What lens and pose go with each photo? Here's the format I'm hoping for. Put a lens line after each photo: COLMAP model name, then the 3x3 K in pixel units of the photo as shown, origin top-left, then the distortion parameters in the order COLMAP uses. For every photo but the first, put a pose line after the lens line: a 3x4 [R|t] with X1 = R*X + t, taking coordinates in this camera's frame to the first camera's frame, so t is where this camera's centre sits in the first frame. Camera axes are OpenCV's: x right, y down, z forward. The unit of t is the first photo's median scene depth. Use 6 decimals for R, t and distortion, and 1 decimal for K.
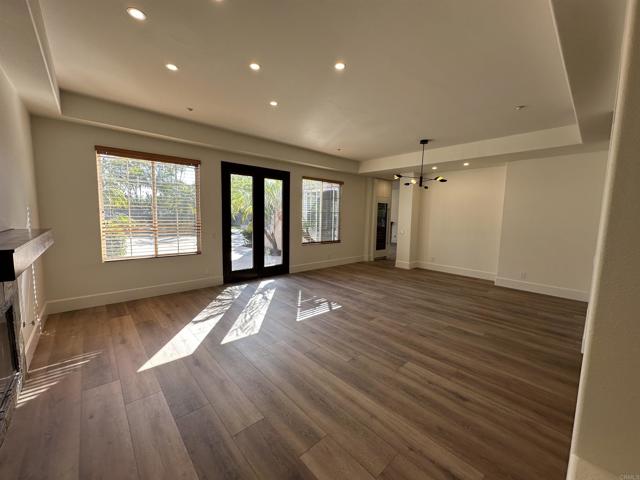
lens RADIAL K [[254.8, 0, 320.0], [0, 254.8, 240.0], [0, 0, 1]] dist [-0.003526, 0.000390]
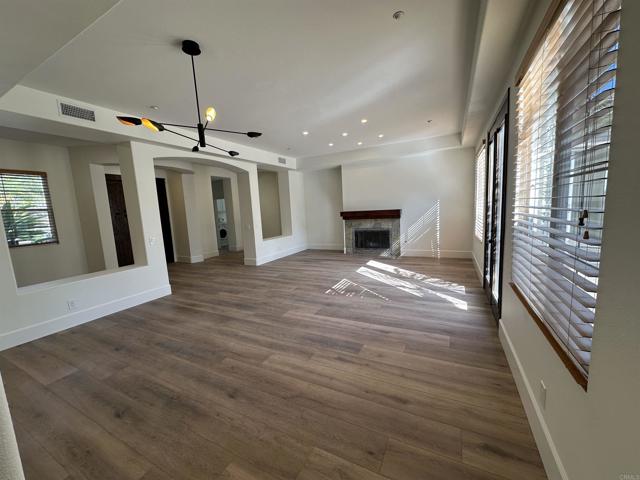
lens RADIAL K [[254.8, 0, 320.0], [0, 254.8, 240.0], [0, 0, 1]] dist [-0.003526, 0.000390]
pose [[-0.936015, 0.069062, -0.345118, 0.433485], [-0.000831, 0.980124, 0.198386, -0.155734], [0.351959, 0.185979, -0.917353, 1.821081]]
